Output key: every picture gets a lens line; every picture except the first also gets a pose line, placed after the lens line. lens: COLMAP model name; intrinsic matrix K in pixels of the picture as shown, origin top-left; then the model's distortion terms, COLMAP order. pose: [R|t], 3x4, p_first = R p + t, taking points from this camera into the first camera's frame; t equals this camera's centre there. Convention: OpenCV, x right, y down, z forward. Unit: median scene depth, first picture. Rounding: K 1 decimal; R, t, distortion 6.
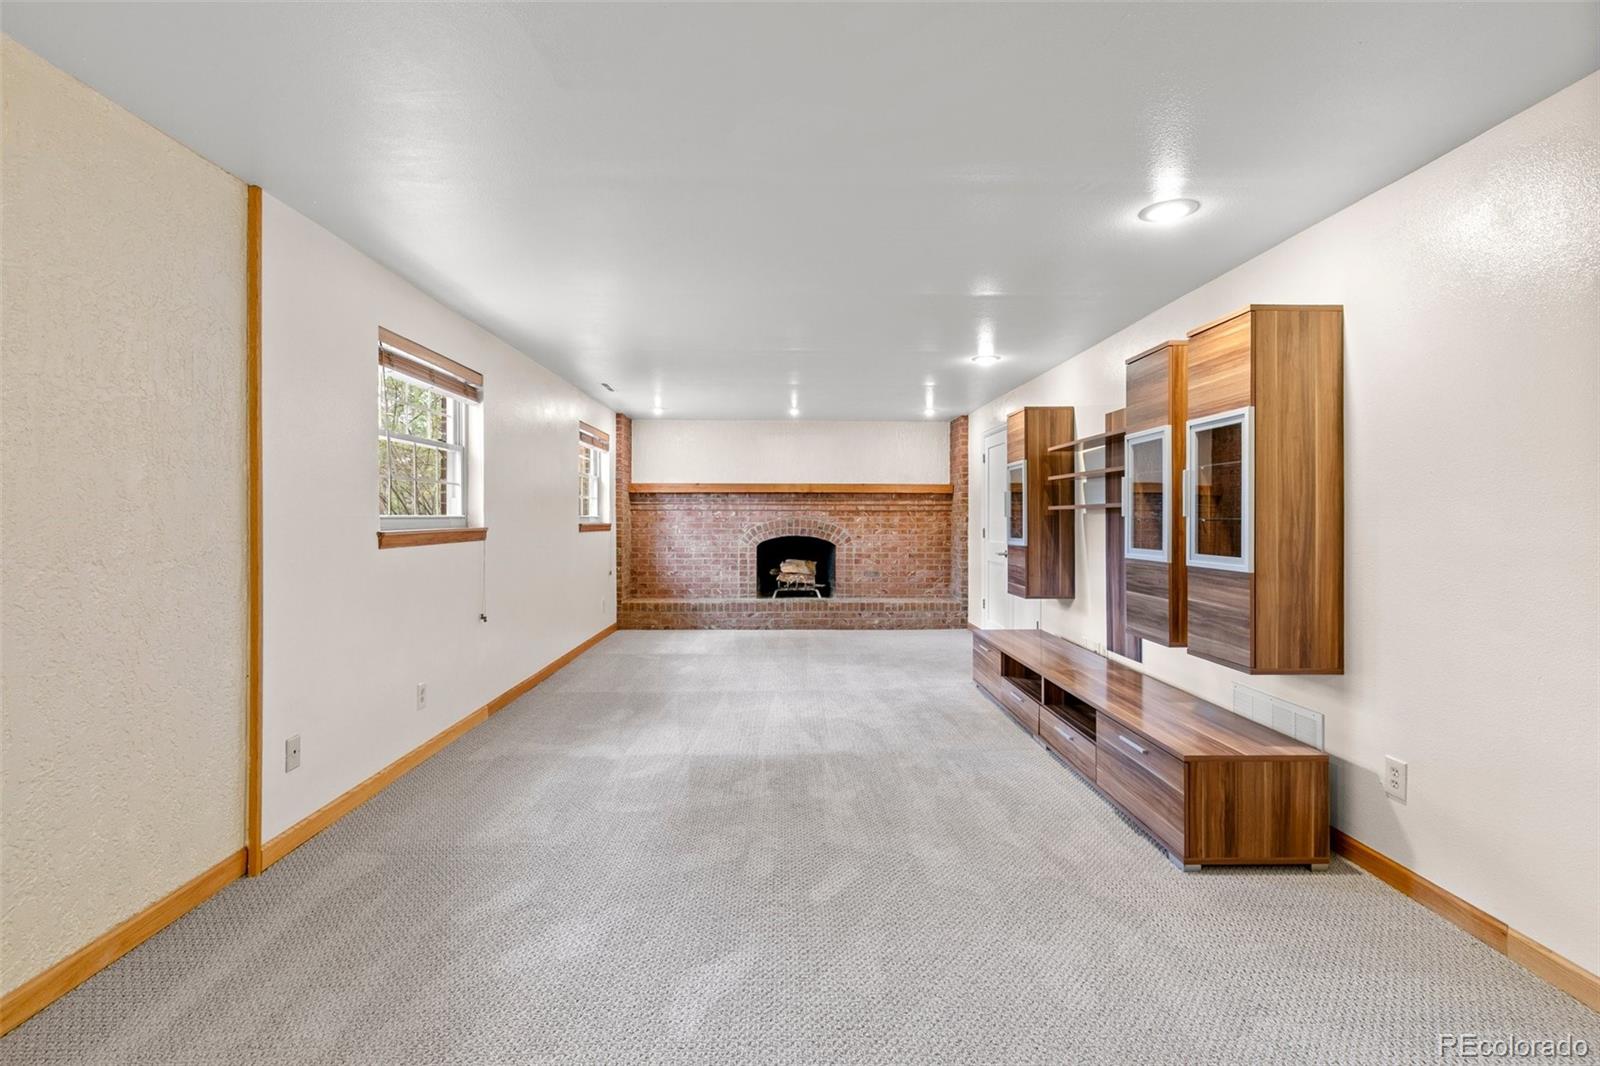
lens RADIAL K [[721.6, 0, 799.4], [0, 721.6, 507.1], [0, 0, 1]] dist [0.000990, -0.000043]
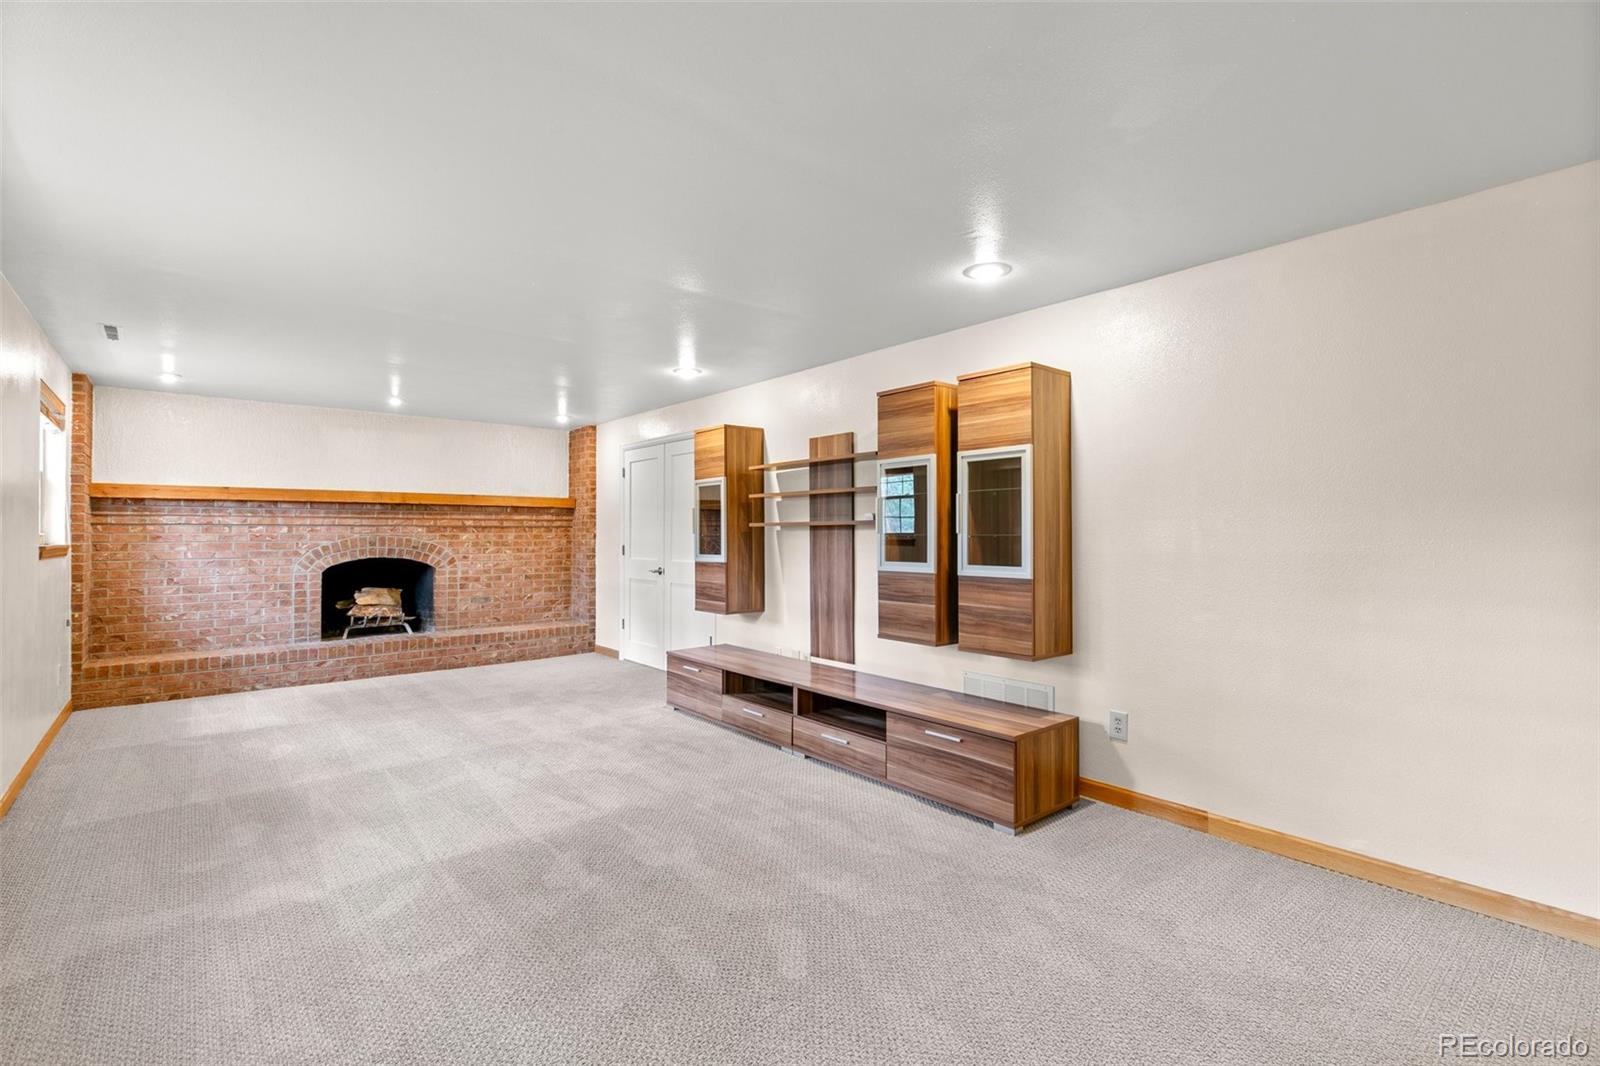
lens RADIAL K [[726.8, 0, 795.8], [0, 726.8, 518.8], [0, 0, 1]] dist [0.005302, 0.000018]
pose [[0.782700, 0.010356, 0.622313, -0.239196], [-0.006865, 0.999944, -0.008006, 0.000564], [-0.622361, 0.001994, 0.782728, 0.143829]]
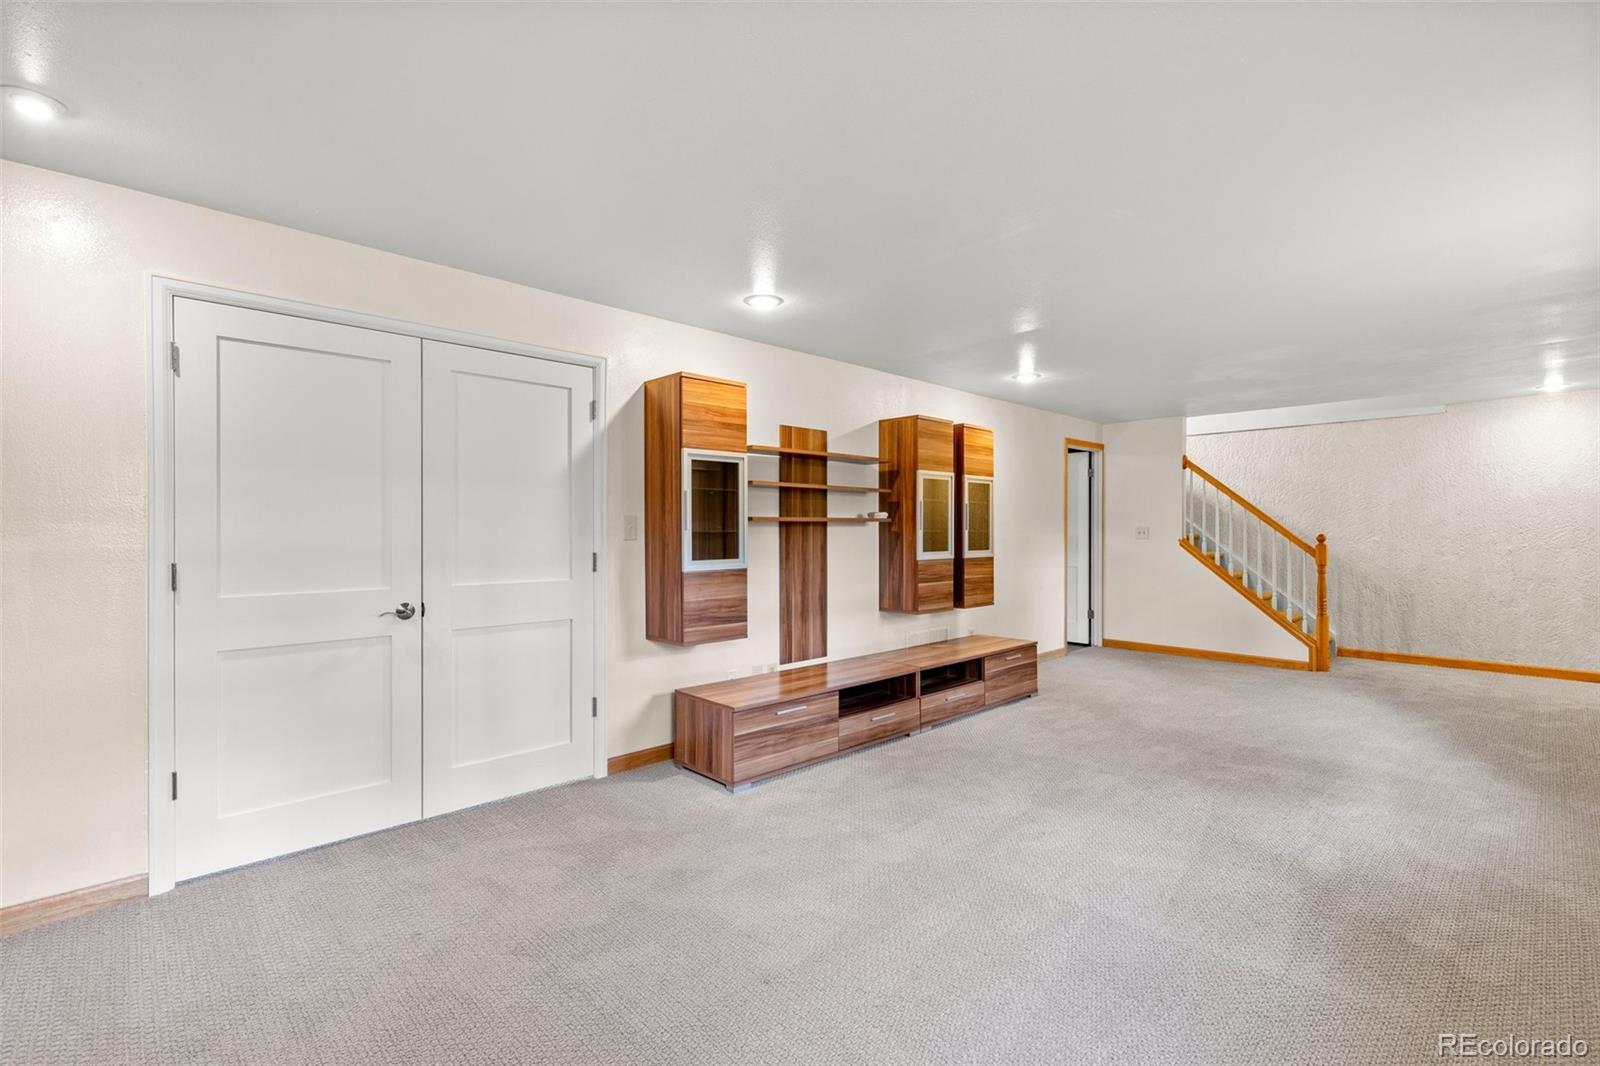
lens RADIAL K [[710.0, 0, 800.0], [0, 710.0, 533.0], [0, 0, 1]] dist [0.001369, -0.000052]
pose [[-0.665640, -0.008506, 0.746224, -0.278171], [-0.011715, 0.999931, 0.000949, 0.014227], [-0.746181, -0.008110, -0.665694, 1.440554]]
